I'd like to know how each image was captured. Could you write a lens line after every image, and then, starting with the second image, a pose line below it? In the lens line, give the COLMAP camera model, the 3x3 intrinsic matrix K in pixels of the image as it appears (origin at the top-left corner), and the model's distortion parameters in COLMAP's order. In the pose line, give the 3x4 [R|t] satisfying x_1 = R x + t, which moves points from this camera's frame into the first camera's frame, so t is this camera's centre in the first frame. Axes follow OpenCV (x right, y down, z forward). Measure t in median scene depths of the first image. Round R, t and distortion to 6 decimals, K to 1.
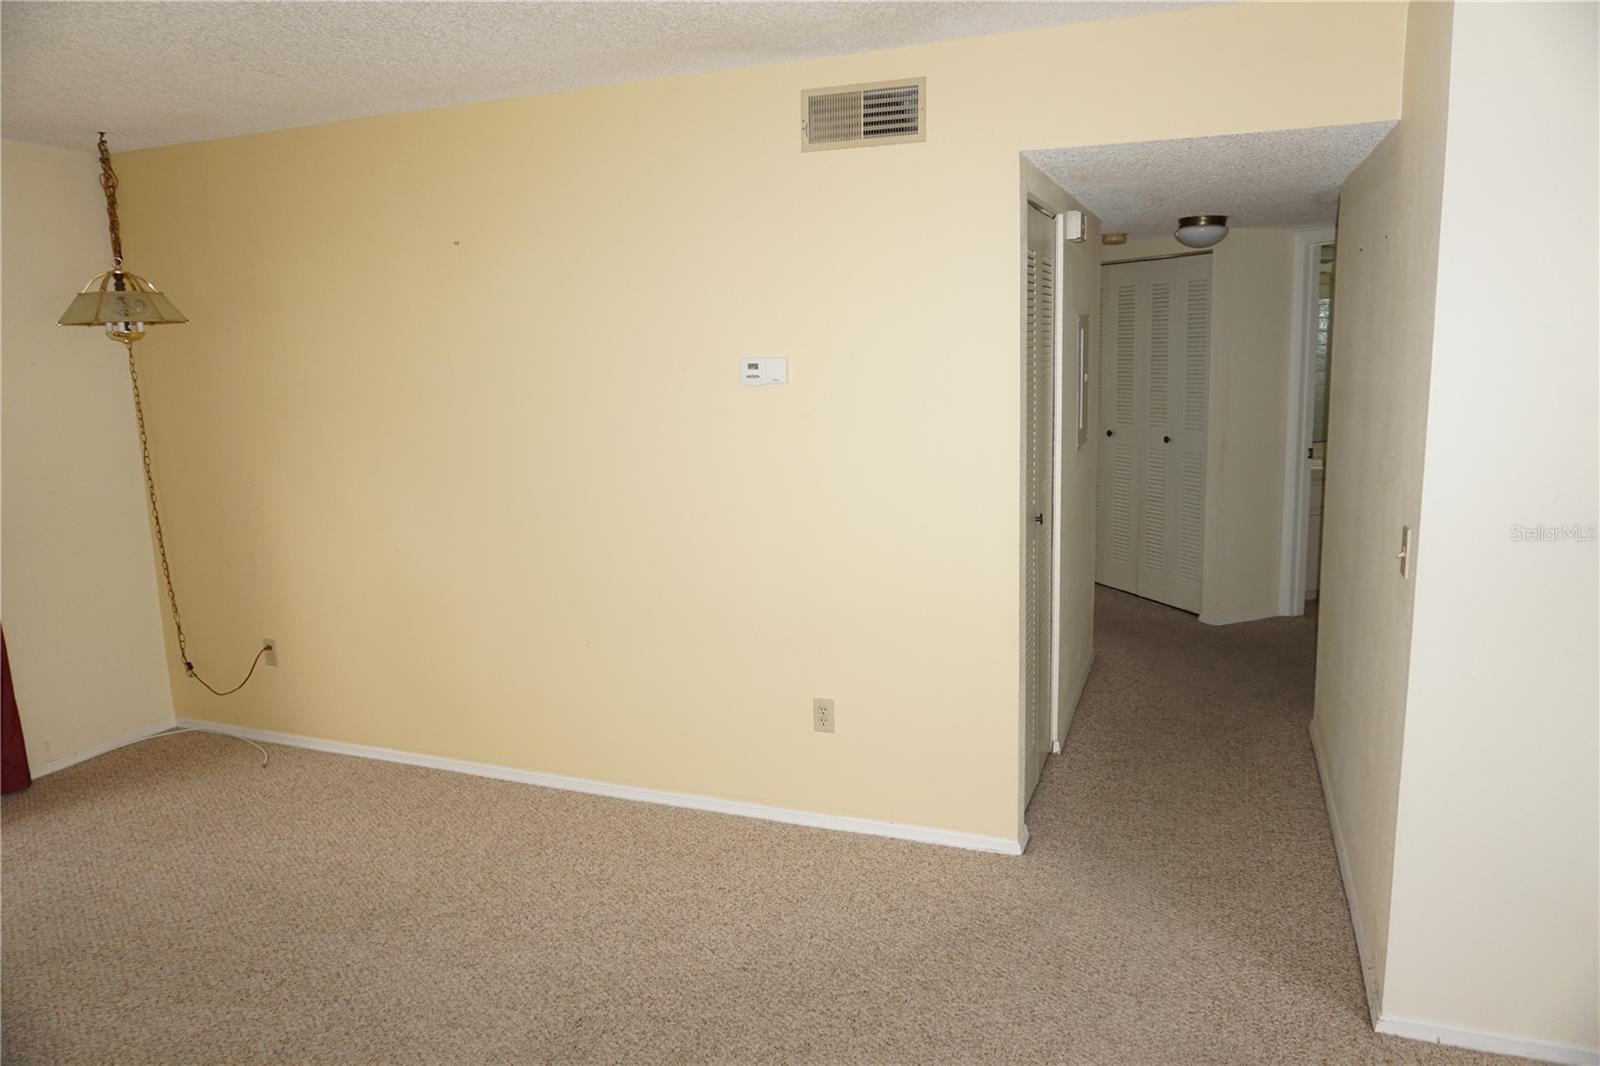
lens RADIAL K [[1065.1, 0, 797.8], [0, 1065.1, 539.1], [0, 0, 1]] dist [-0.056771, 0.040597]
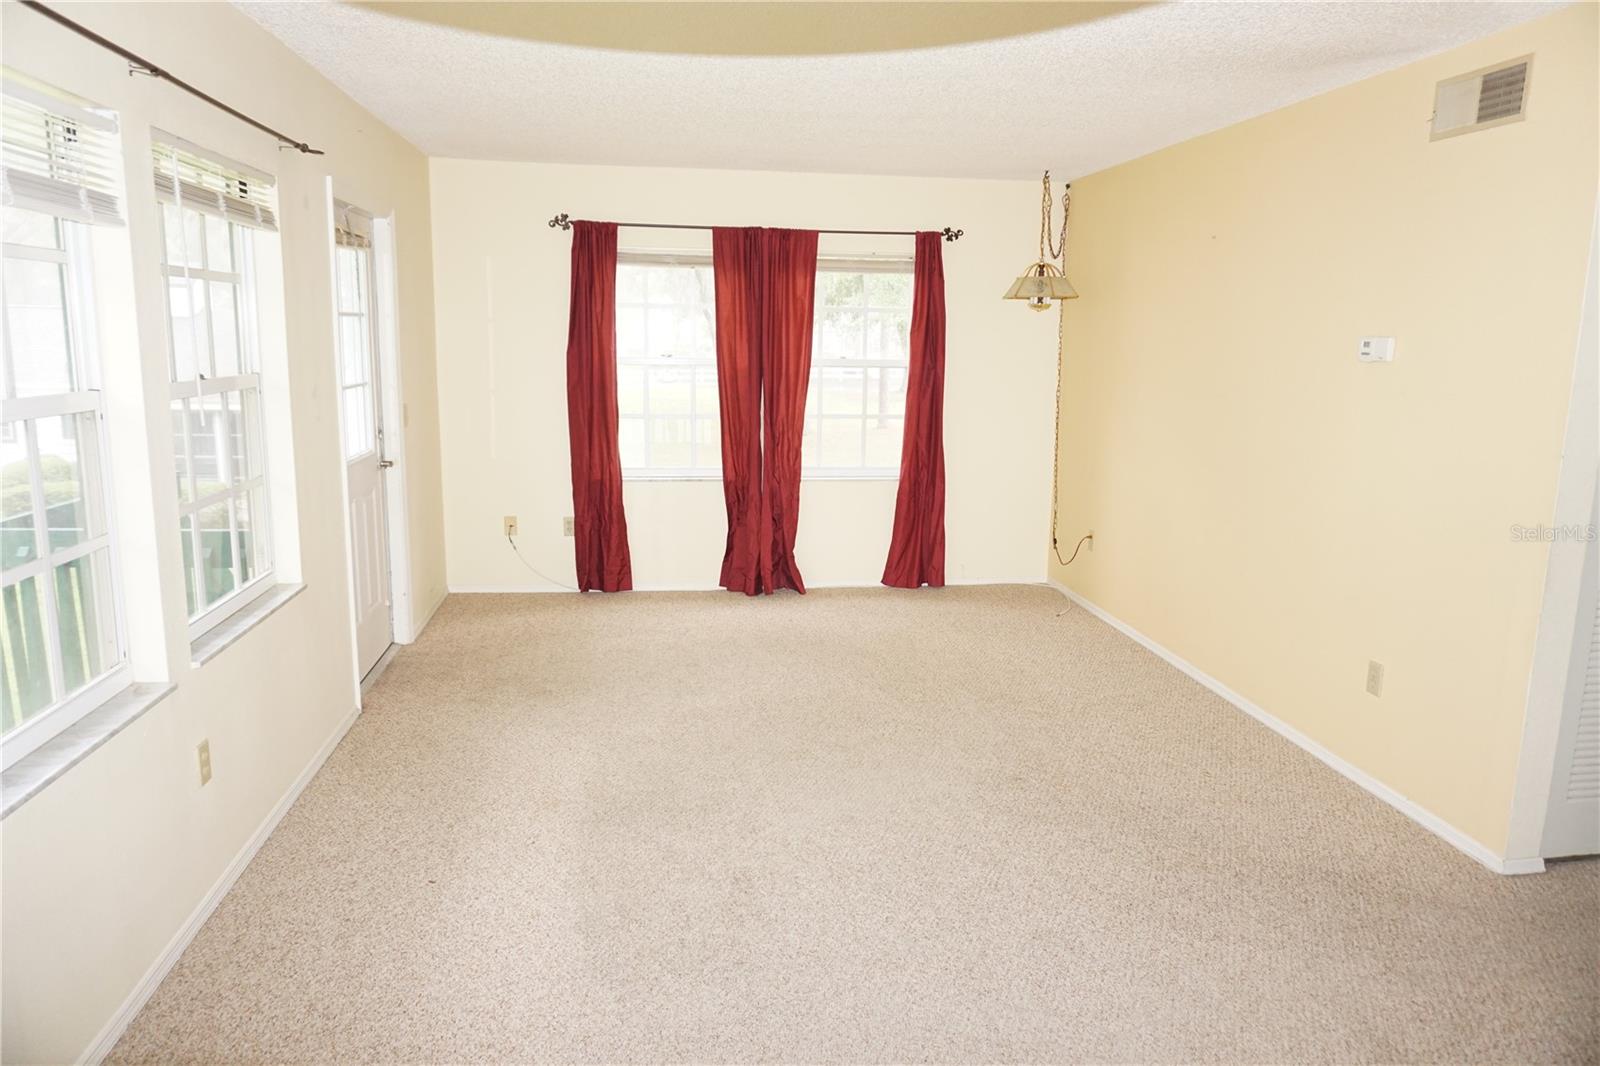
lens RADIAL K [[1065.1, 0, 797.8], [0, 1065.1, 539.1], [0, 0, 1]] dist [-0.056771, 0.040597]
pose [[0.486355, 0.195088, -0.851704, 0.612688], [-0.173538, 0.976904, 0.124669, 0.000243], [0.856355, 0.087170, 0.508977, -0.034098]]
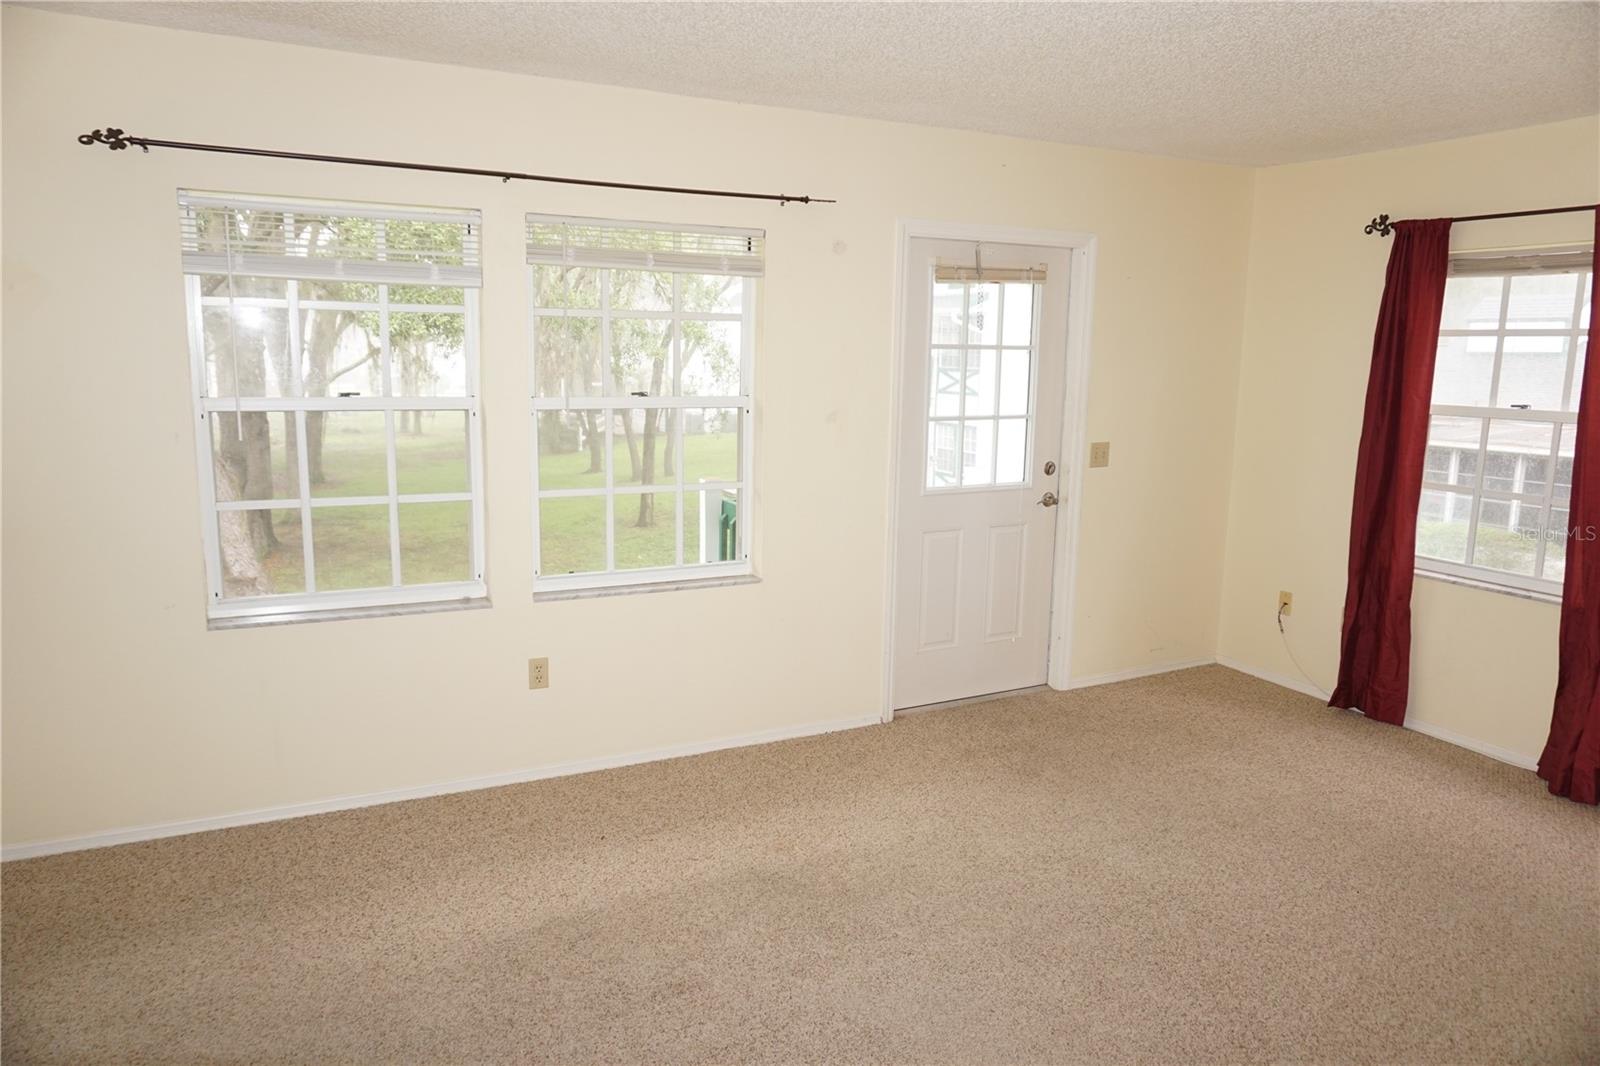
lens RADIAL K [[1065.1, 0, 797.8], [0, 1065.1, 539.1], [0, 0, 1]] dist [-0.056771, 0.040597]
pose [[-0.671306, 0.148655, -0.726120, 0.351547], [-0.118491, 0.945555, 0.303125, -0.161380], [0.731647, 0.289528, -0.617143, 0.842166]]
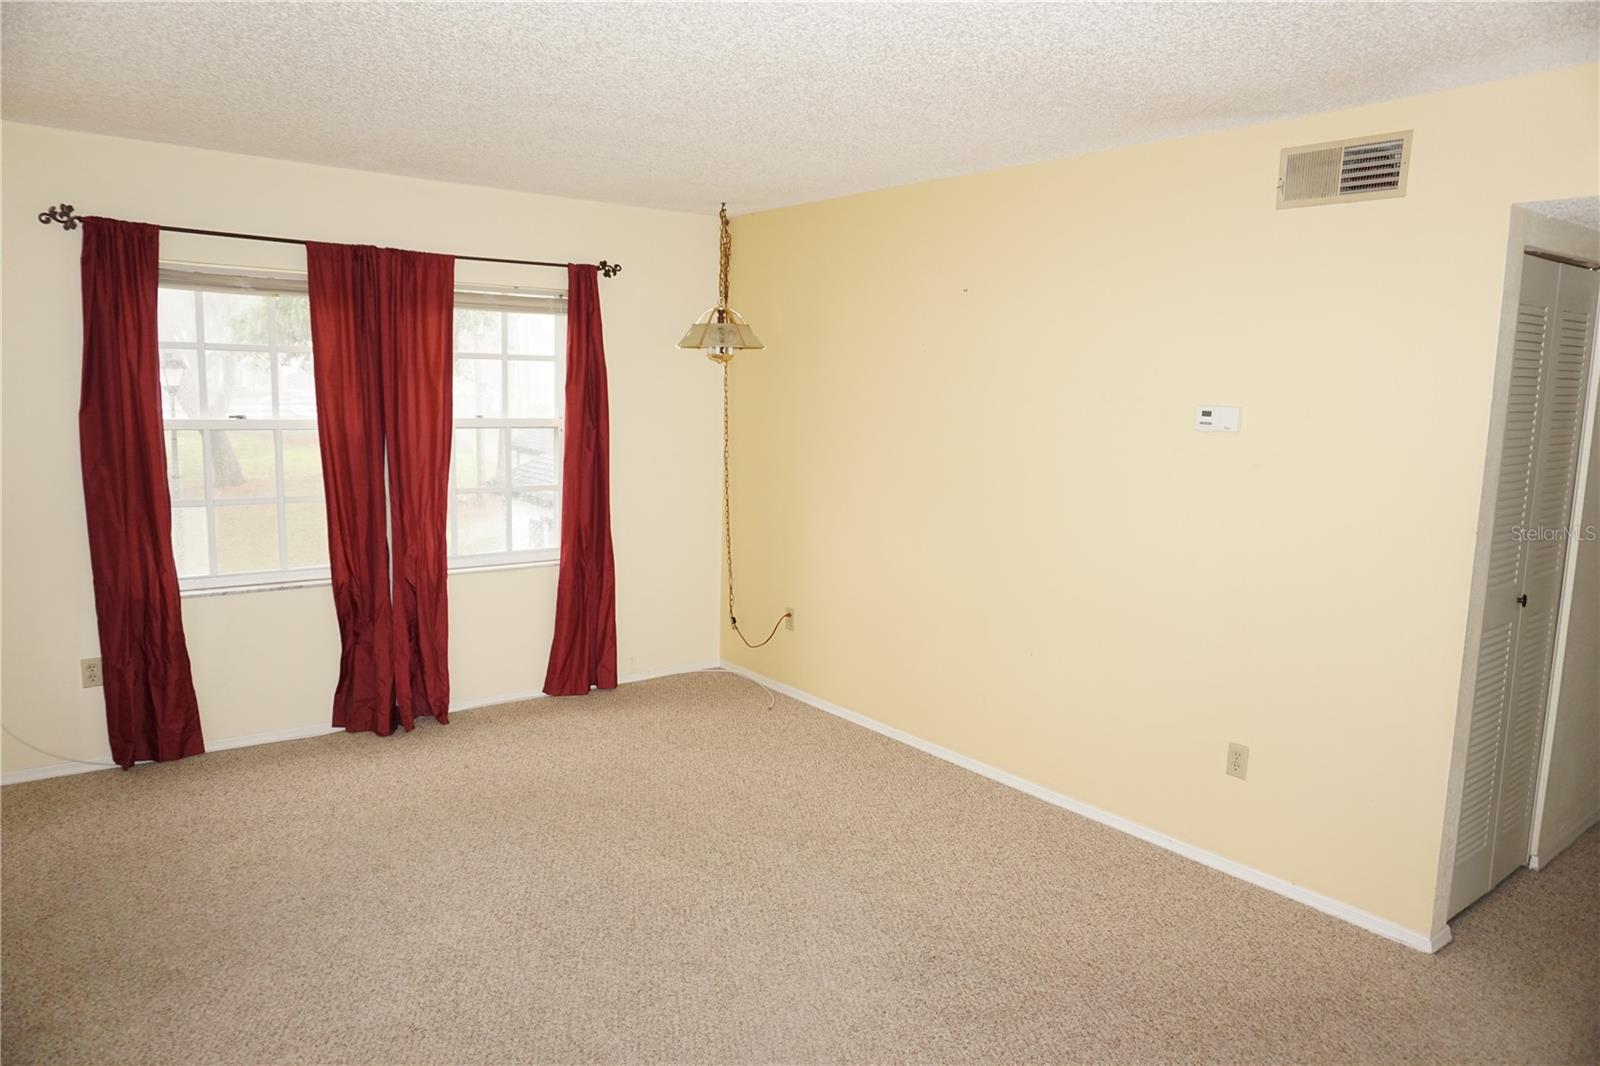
lens RADIAL K [[1065.1, 0, 797.8], [0, 1065.1, 539.1], [0, 0, 1]] dist [-0.056771, 0.040597]
pose [[0.856982, 0.120509, -0.501058, 0.143634], [-0.133607, 0.990986, 0.009826, 0.003084], [0.497725, 0.058524, 0.865358, -0.086973]]
